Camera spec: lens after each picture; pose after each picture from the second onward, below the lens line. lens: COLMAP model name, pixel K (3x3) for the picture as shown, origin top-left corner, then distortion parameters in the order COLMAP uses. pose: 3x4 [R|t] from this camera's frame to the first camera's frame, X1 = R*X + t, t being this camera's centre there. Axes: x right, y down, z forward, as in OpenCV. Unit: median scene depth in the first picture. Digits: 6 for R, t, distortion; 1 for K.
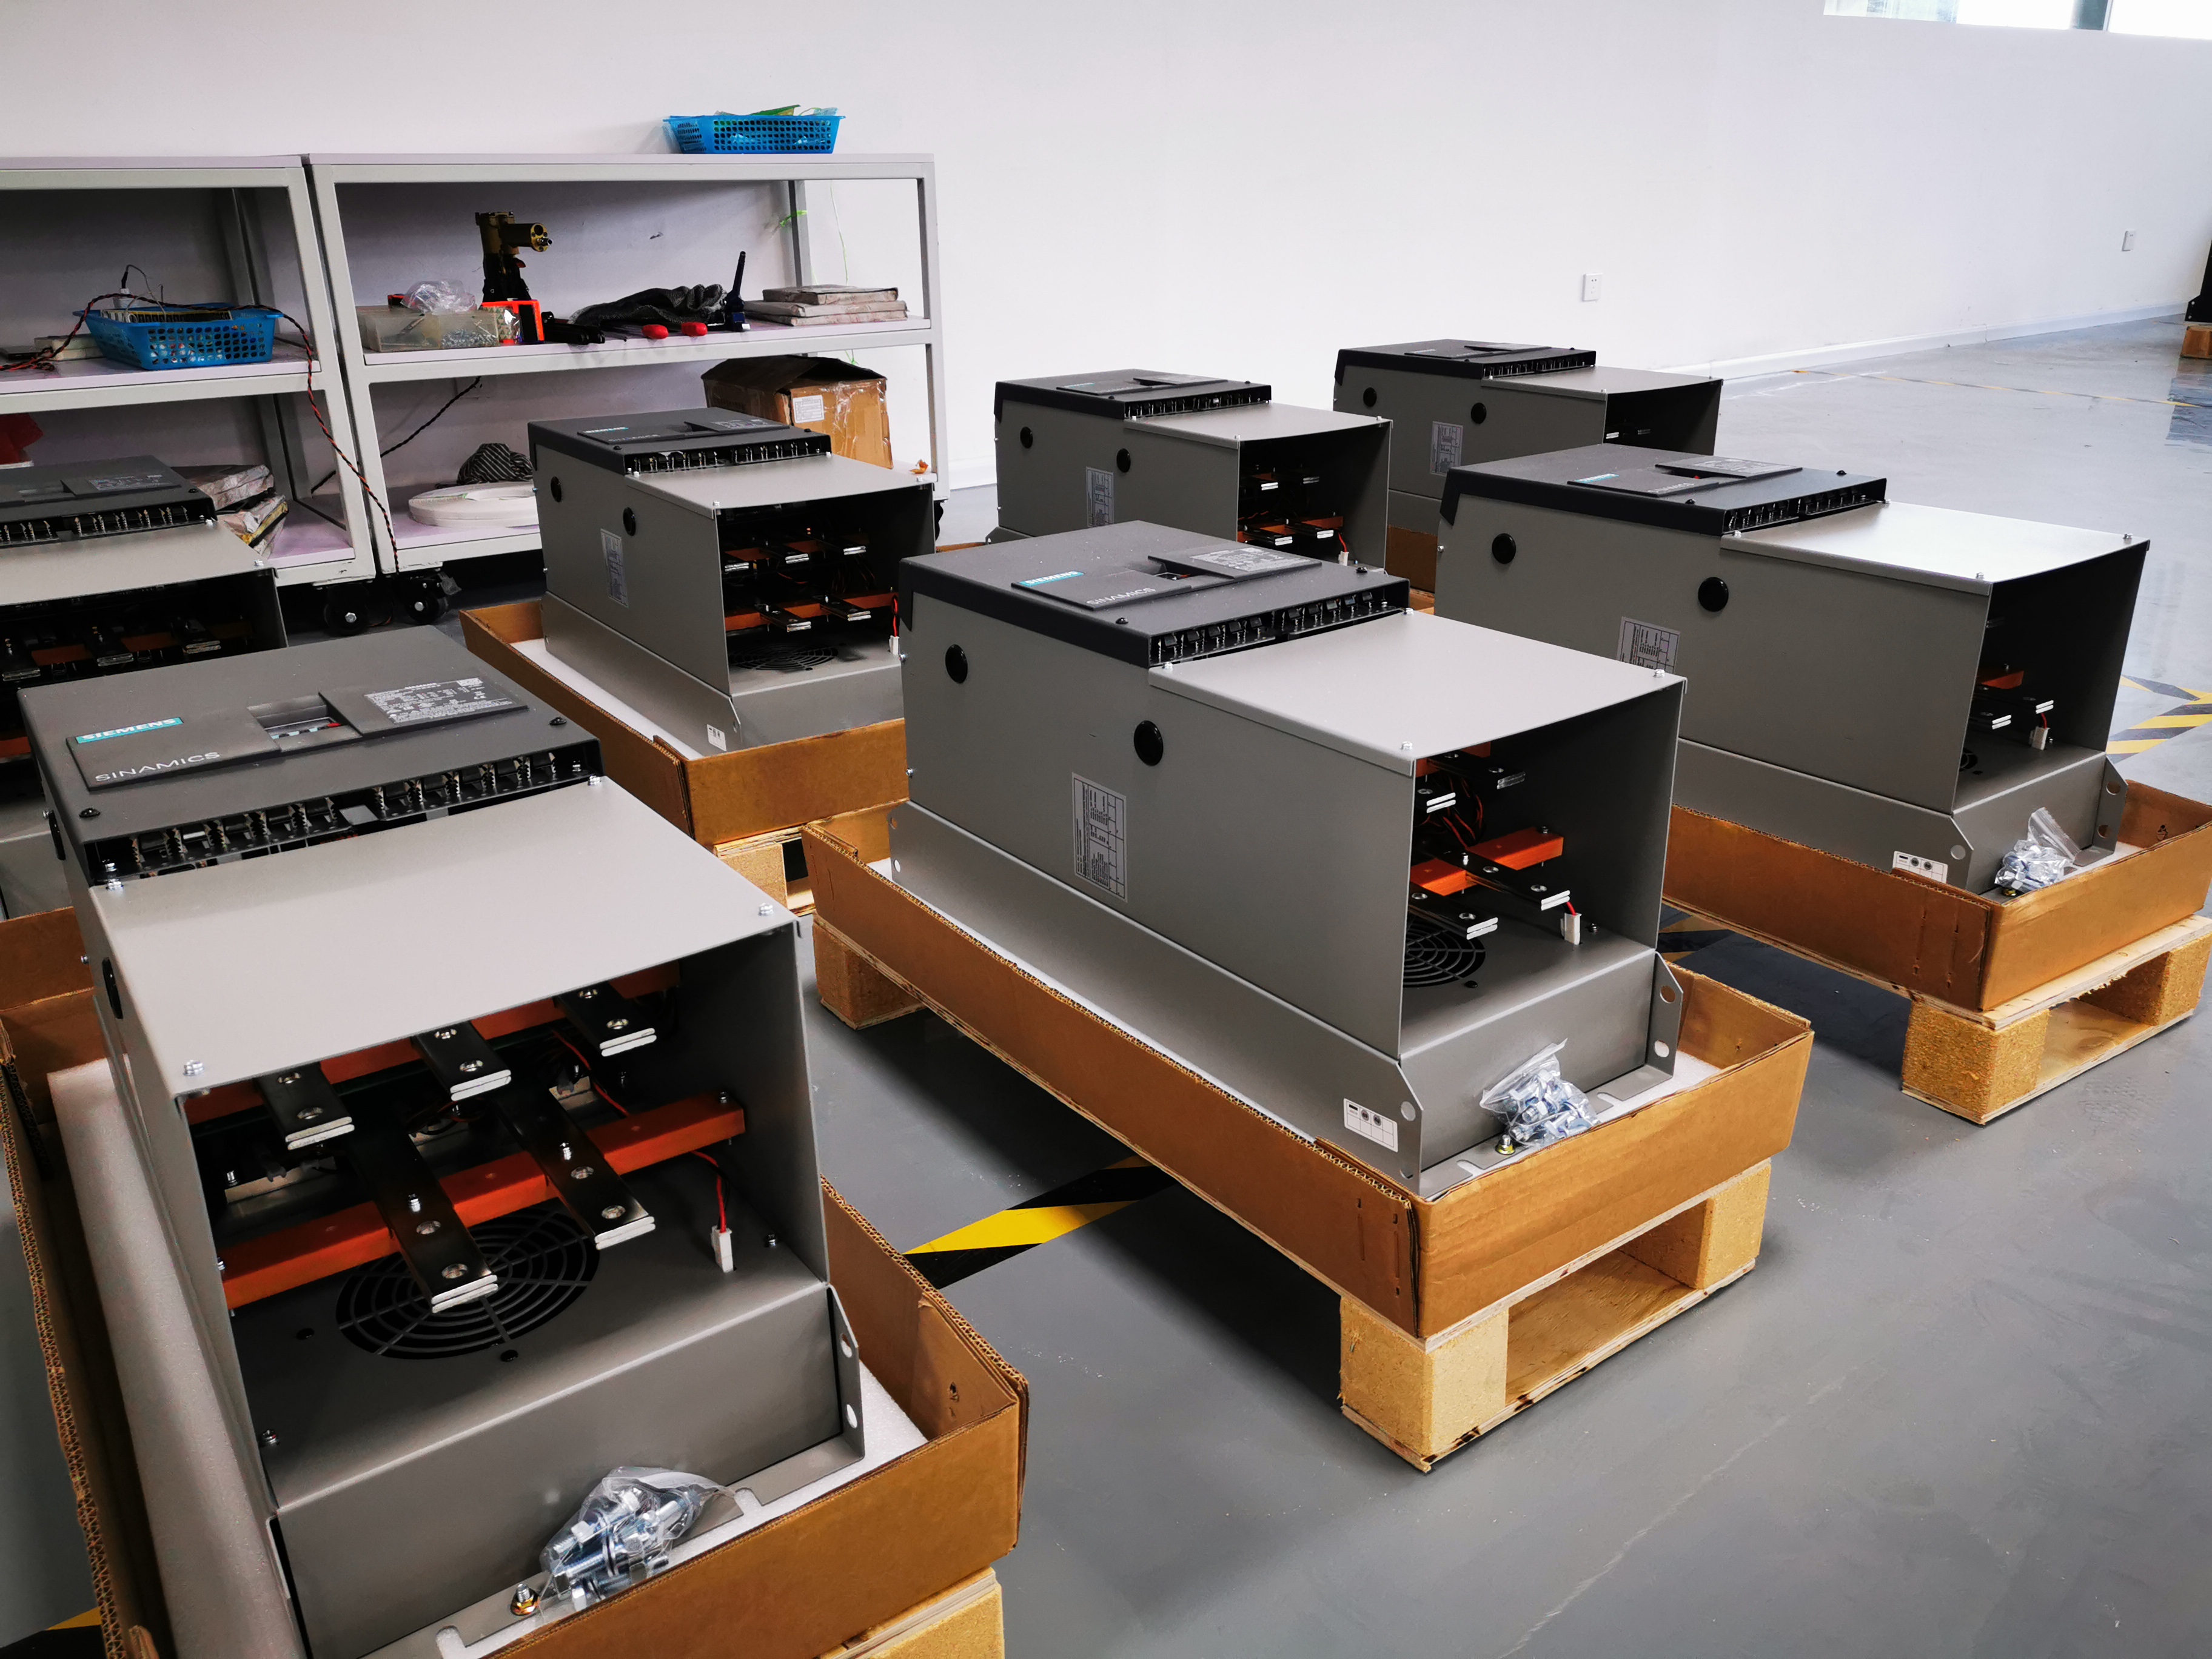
lens RADIAL K [[1682.6, 0, 1106.0], [0, 1682.6, 829.5], [0, 0, 1]] dist [0.065055, -0.052869]
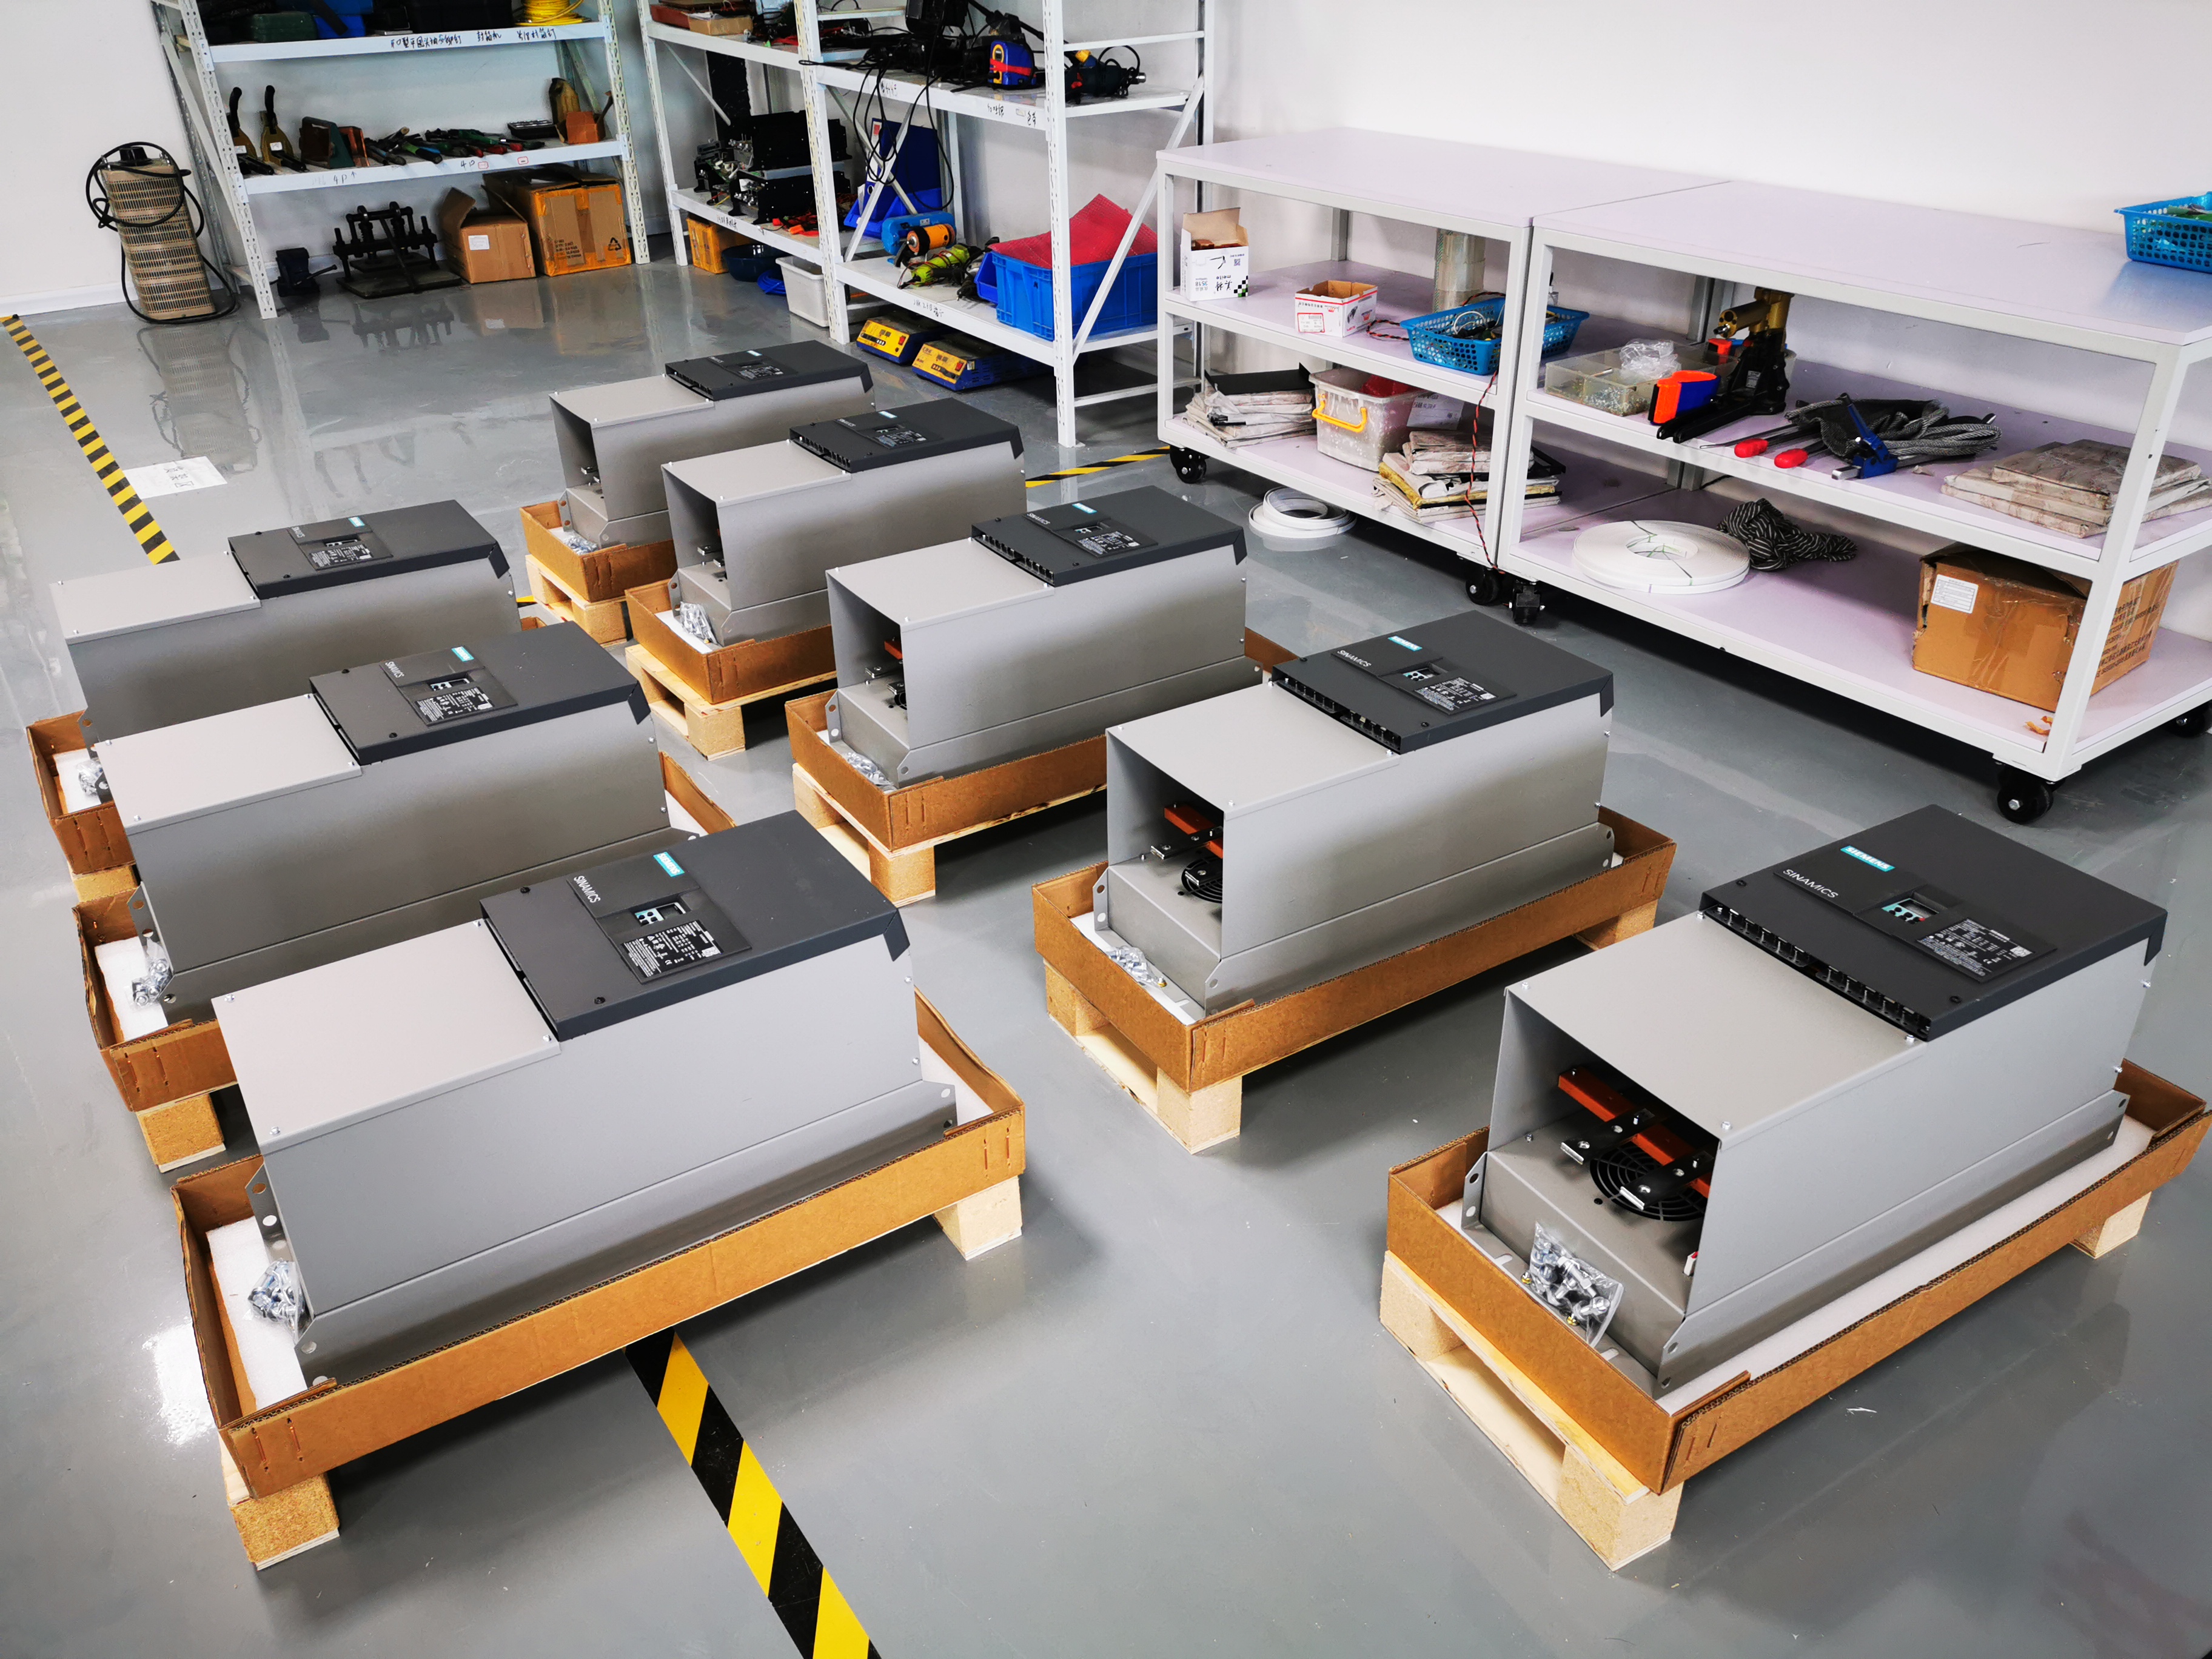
lens RADIAL K [[1682.6, 0, 1106.0], [0, 1682.6, 829.5], [0, 0, 1]] dist [0.065055, -0.052869]
pose [[-0.063950, 0.504510, -0.861034, 0.702113], [-0.333811, 0.802287, 0.494881, -0.505009], [0.940468, 0.319070, 0.117105, 0.687365]]
